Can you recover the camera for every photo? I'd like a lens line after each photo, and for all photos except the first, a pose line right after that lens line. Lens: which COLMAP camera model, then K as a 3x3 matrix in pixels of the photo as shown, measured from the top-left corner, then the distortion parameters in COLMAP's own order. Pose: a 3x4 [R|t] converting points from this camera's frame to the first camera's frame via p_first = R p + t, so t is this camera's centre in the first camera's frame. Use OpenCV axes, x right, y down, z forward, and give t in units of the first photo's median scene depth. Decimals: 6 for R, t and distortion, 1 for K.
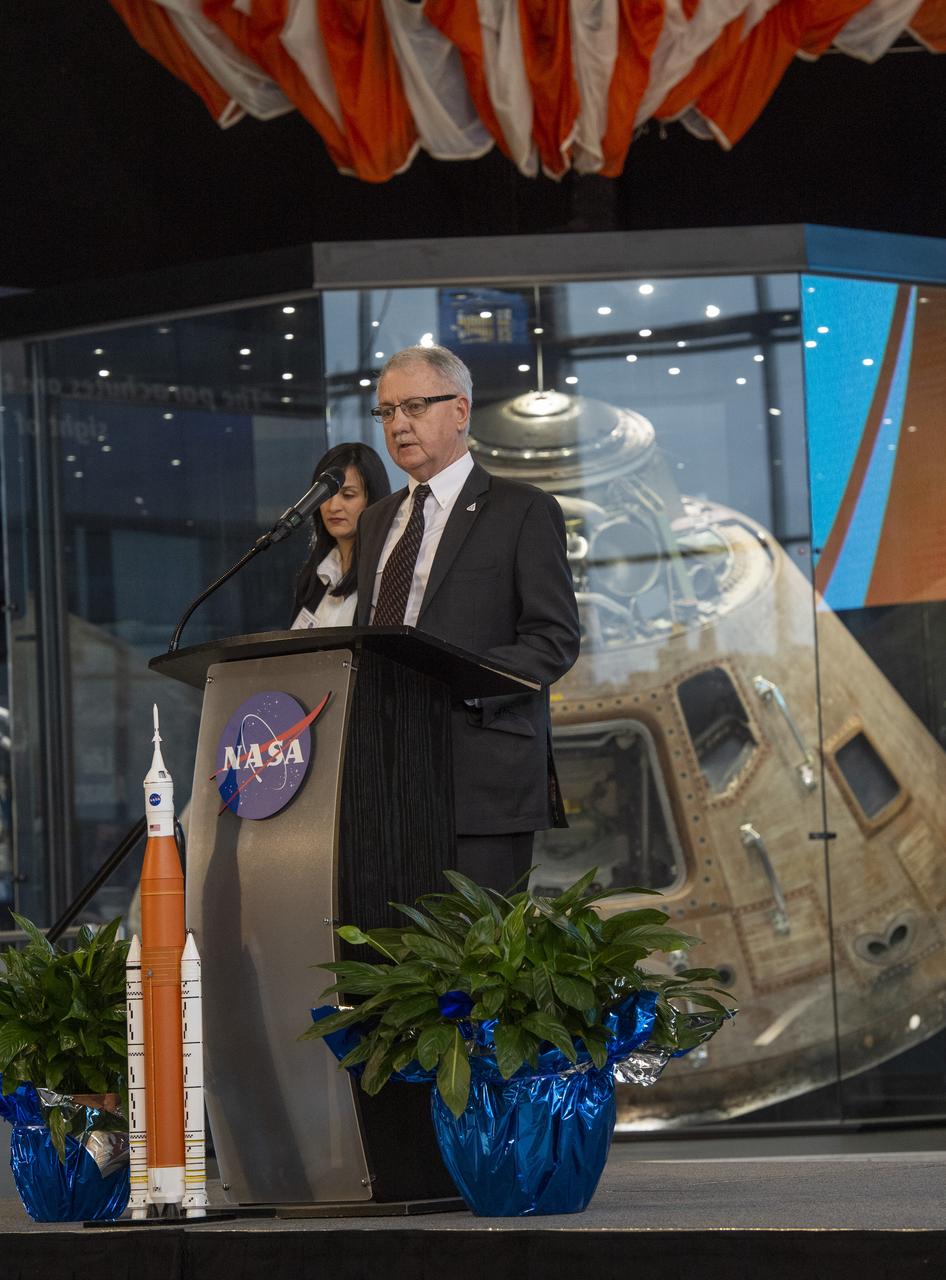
lens RADIAL K [[5141.0, 0, 472.5], [0, 5141.0, 586.0], [0, 0, 1]] dist [0.924039, -2.228261]
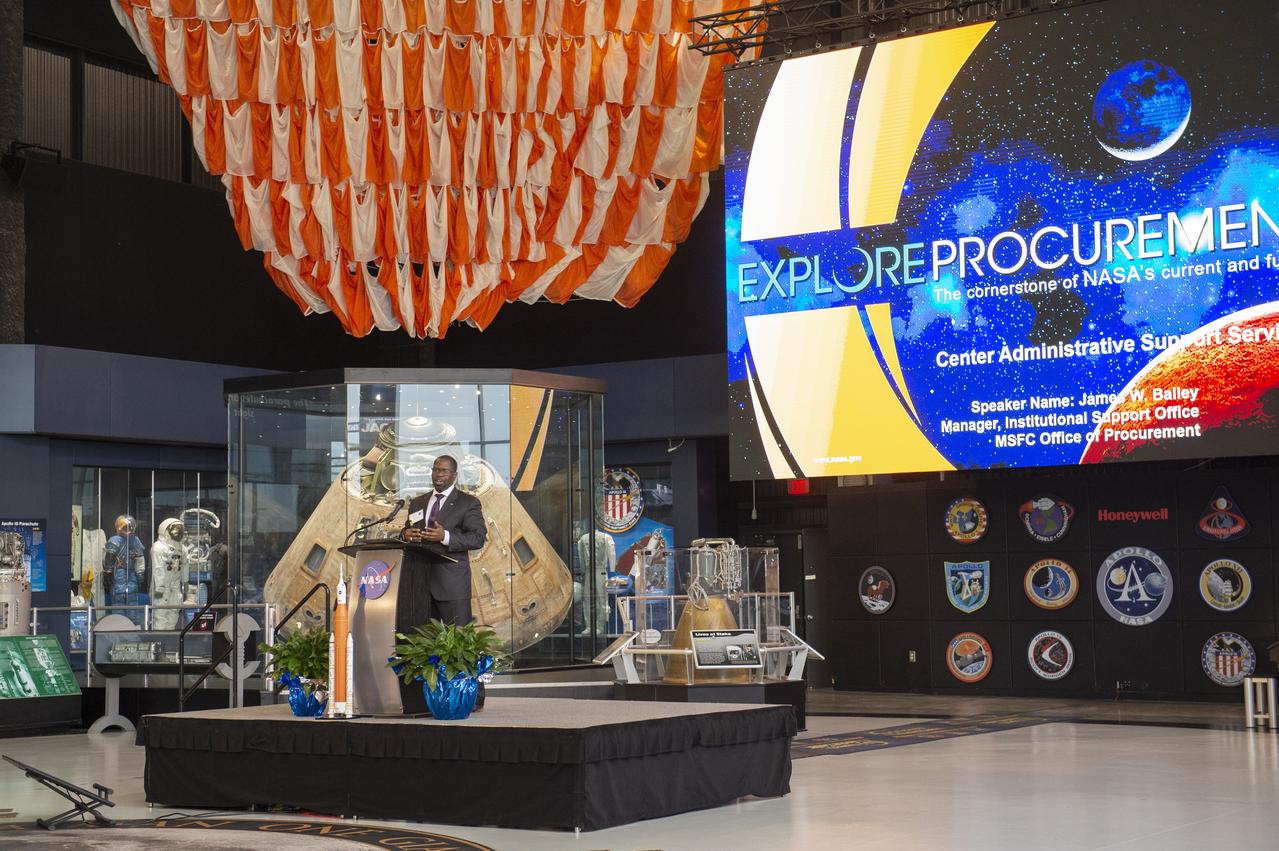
lens RADIAL K [[2068.0, 0, 639.5], [0, 2068.0, 425.5], [0, 0, 1]] dist [0.015593, 0.033097]
pose [[0.987932, 0.036834, 0.150447, -0.040828], [-0.037089, 0.999311, -0.001107, -0.038463], [-0.150384, -0.004487, 0.988618, -0.182005]]
